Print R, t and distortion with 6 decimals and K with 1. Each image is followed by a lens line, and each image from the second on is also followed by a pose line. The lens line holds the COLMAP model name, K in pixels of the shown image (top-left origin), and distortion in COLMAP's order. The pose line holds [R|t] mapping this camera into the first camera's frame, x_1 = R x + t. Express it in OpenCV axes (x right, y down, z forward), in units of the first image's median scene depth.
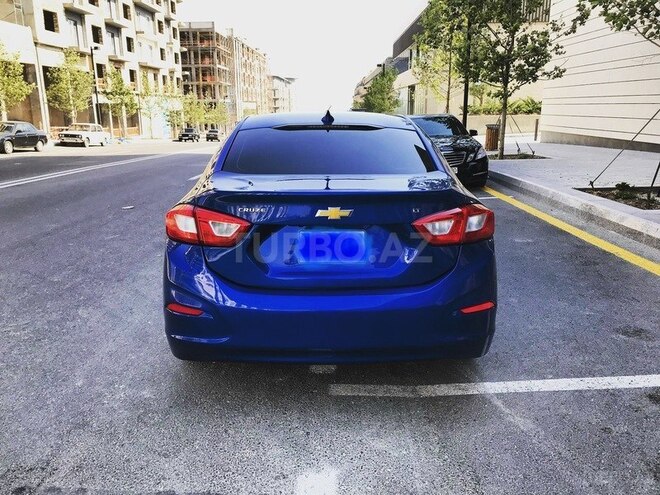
lens RADIAL K [[533.8, 0, 327.7], [0, 533.8, 246.8], [0, 0, 1]] dist [0.007560, 0.001137]
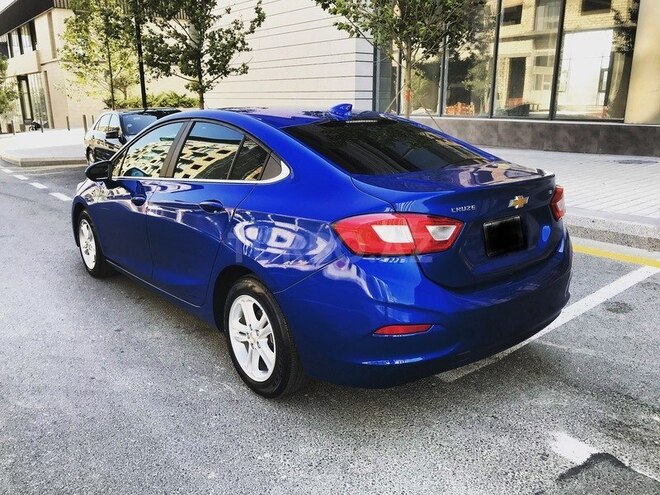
lens RADIAL K [[533.8, 0, 327.7], [0, 533.8, 246.8], [0, 0, 1]] dist [0.007560, 0.001137]
pose [[0.785397, -0.161491, 0.597555, -0.144173], [0.154866, 0.985931, 0.062903, -0.015496], [-0.599307, 0.043137, 0.799357, 0.058717]]
